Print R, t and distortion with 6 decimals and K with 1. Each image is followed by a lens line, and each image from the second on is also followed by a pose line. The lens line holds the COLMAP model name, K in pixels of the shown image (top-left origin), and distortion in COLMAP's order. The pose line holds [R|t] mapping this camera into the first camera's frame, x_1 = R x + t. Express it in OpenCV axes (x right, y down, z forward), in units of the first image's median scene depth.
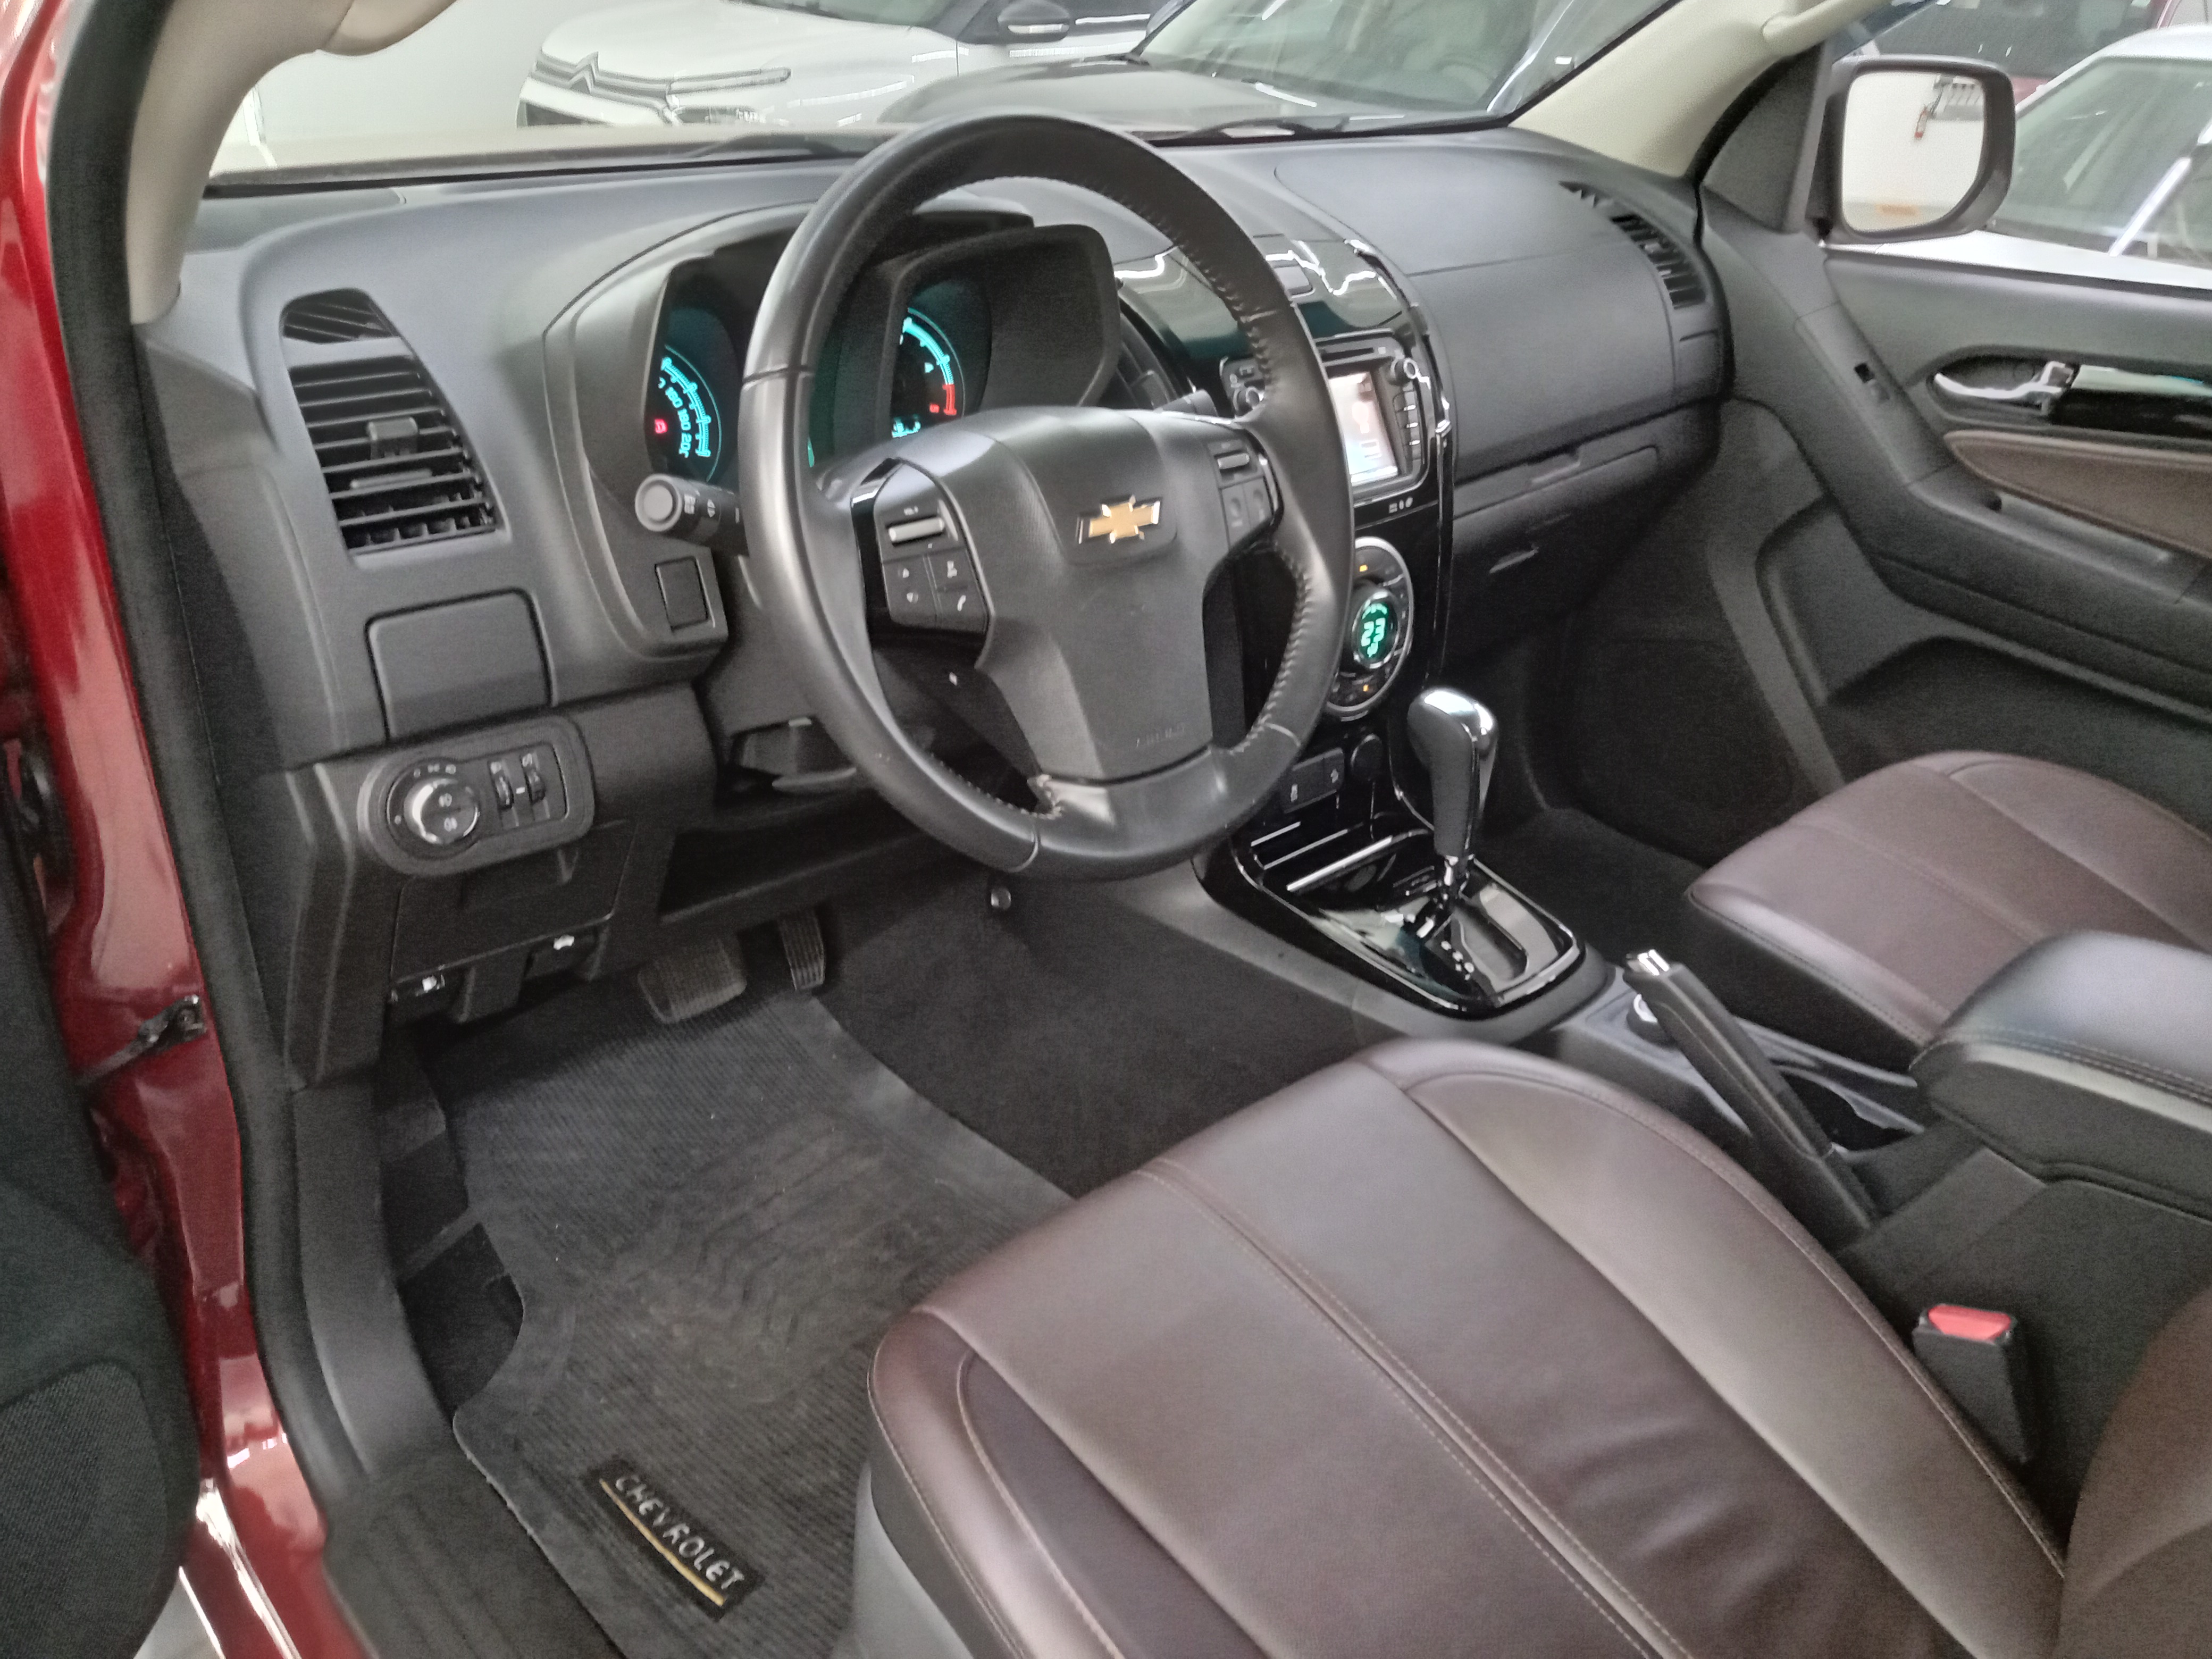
lens RADIAL K [[1642.0, 0, 1108.5], [0, 1642.0, 838.0], [0, 0, 1]] dist [-0.008637, -0.005652]
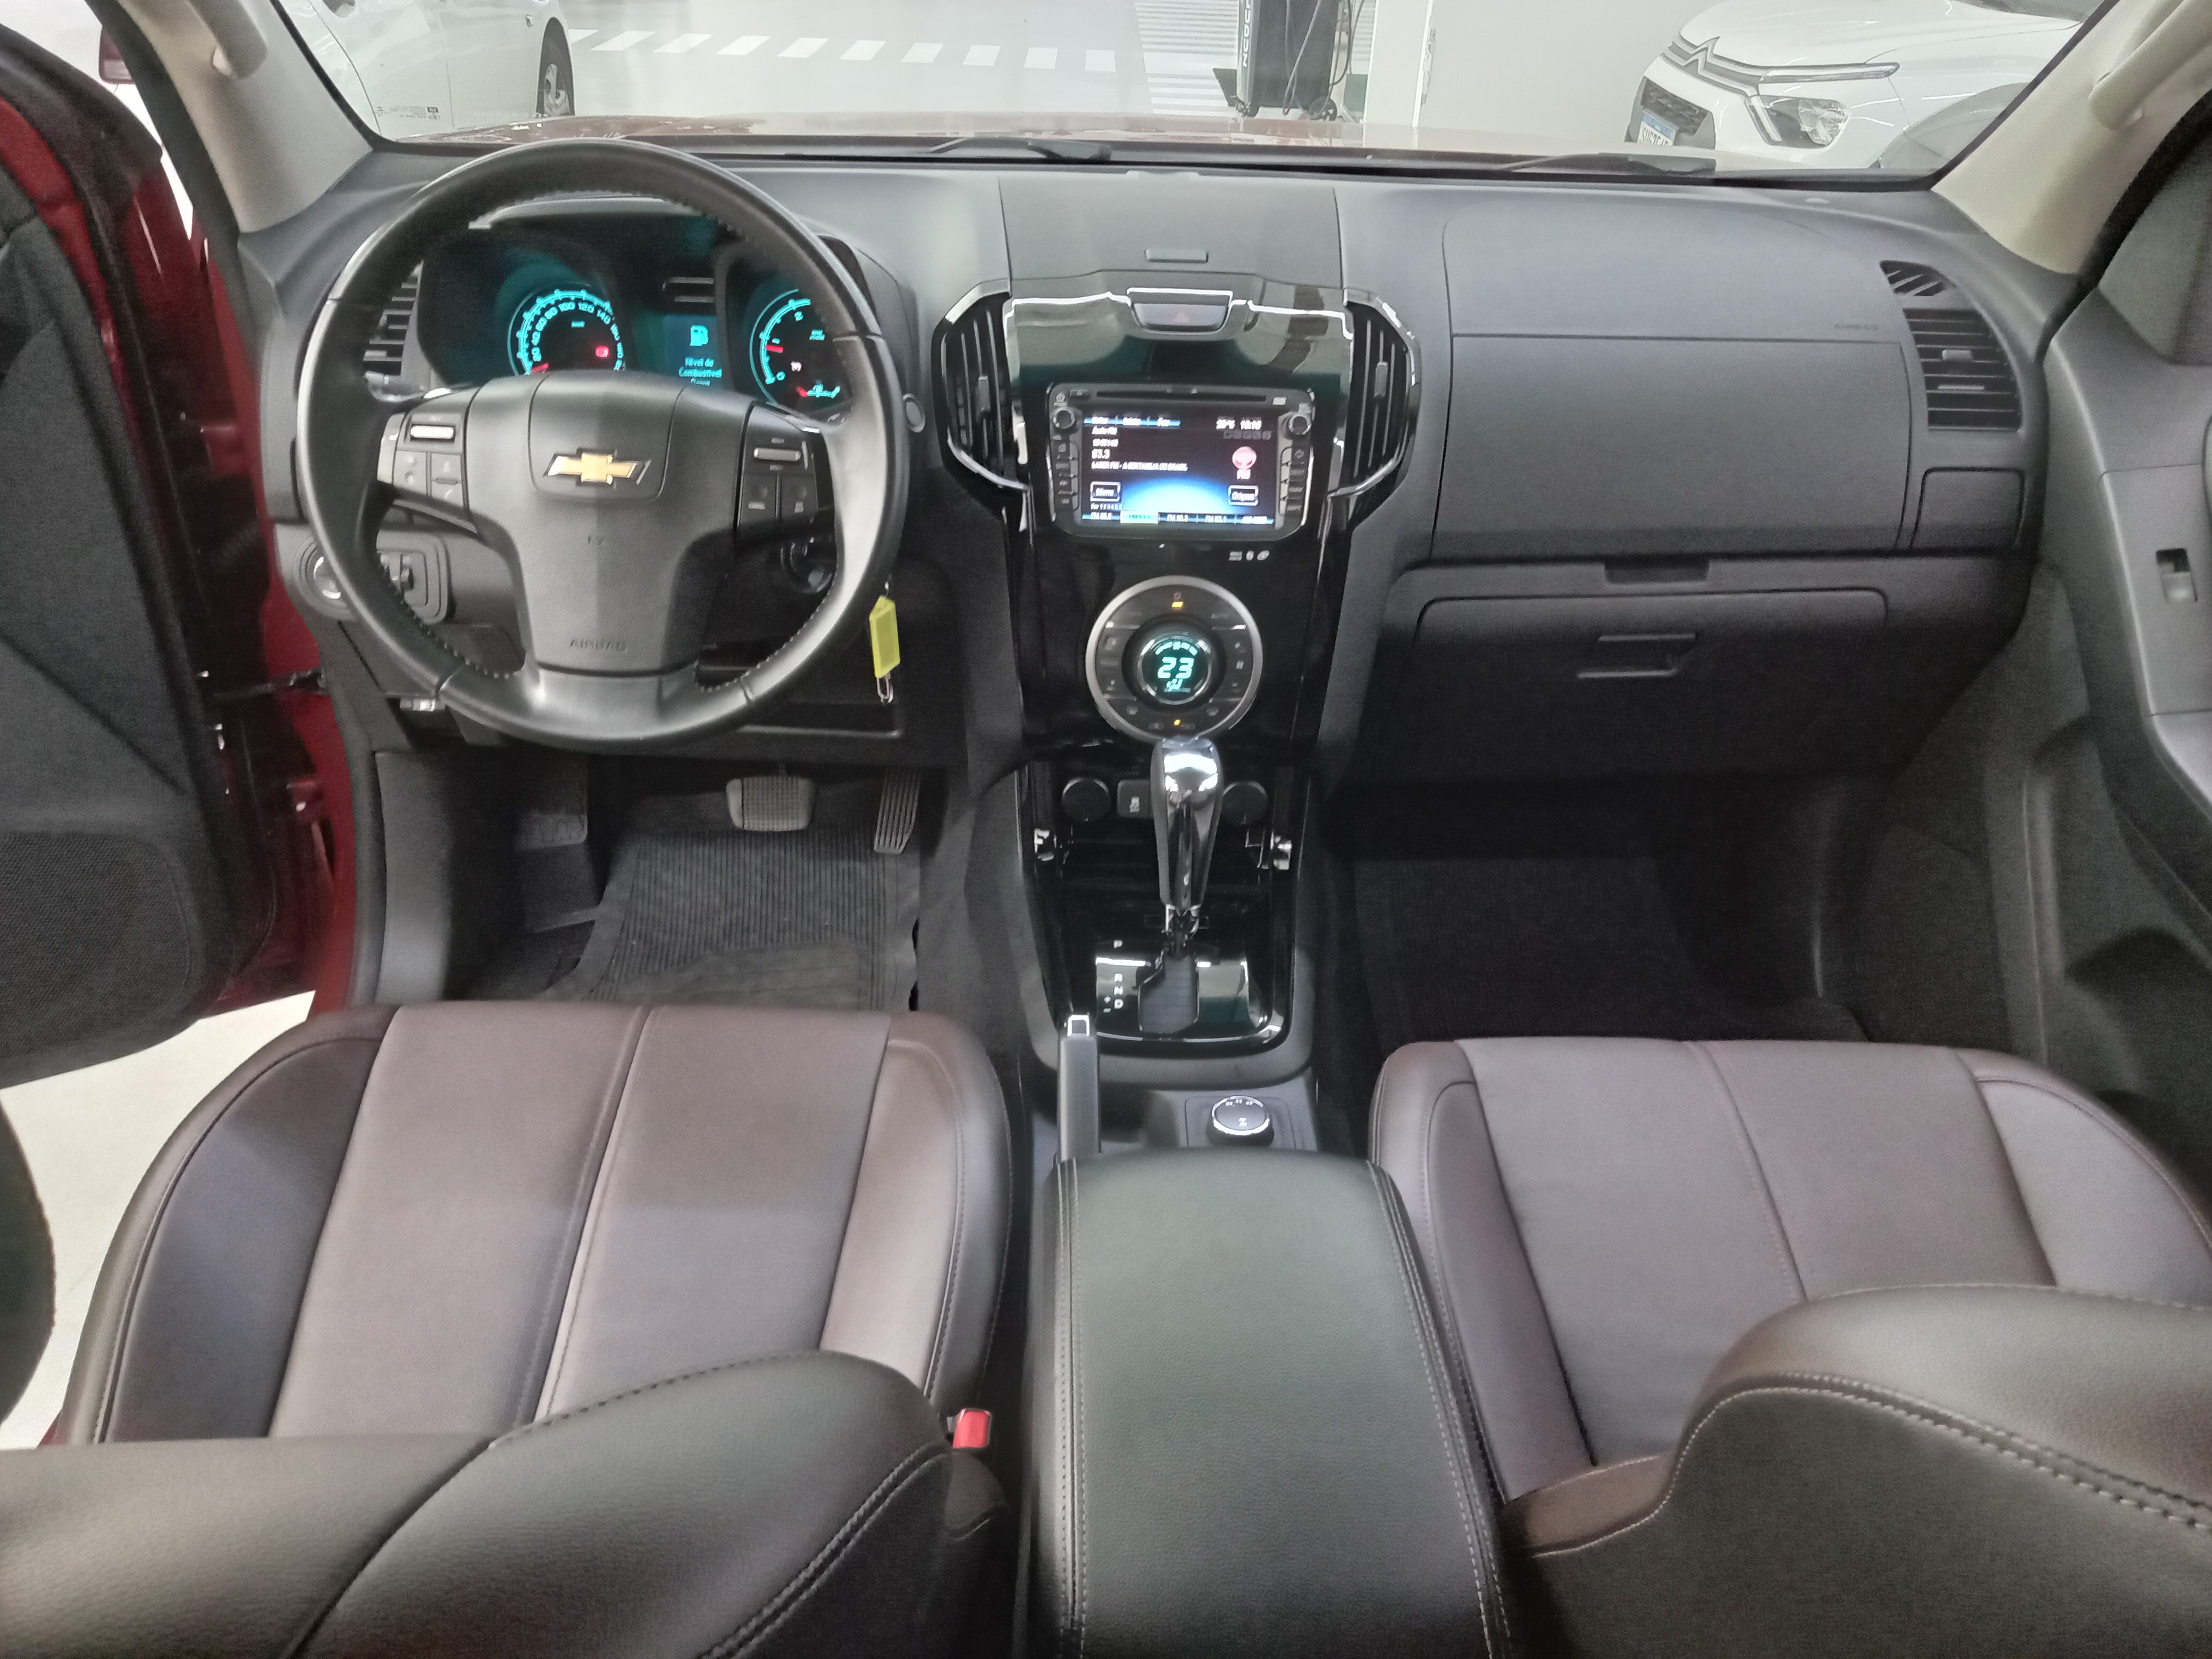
lens RADIAL K [[1642.0, 0, 1107.5], [0, 1642.0, 822.2], [0, 0, 1]] dist [-0.008637, -0.005652]
pose [[0.742826, 0.317072, -0.589640, 0.562583], [-0.312117, 0.943181, 0.113981, -0.102666], [0.592278, 0.099368, 0.799583, 0.128975]]
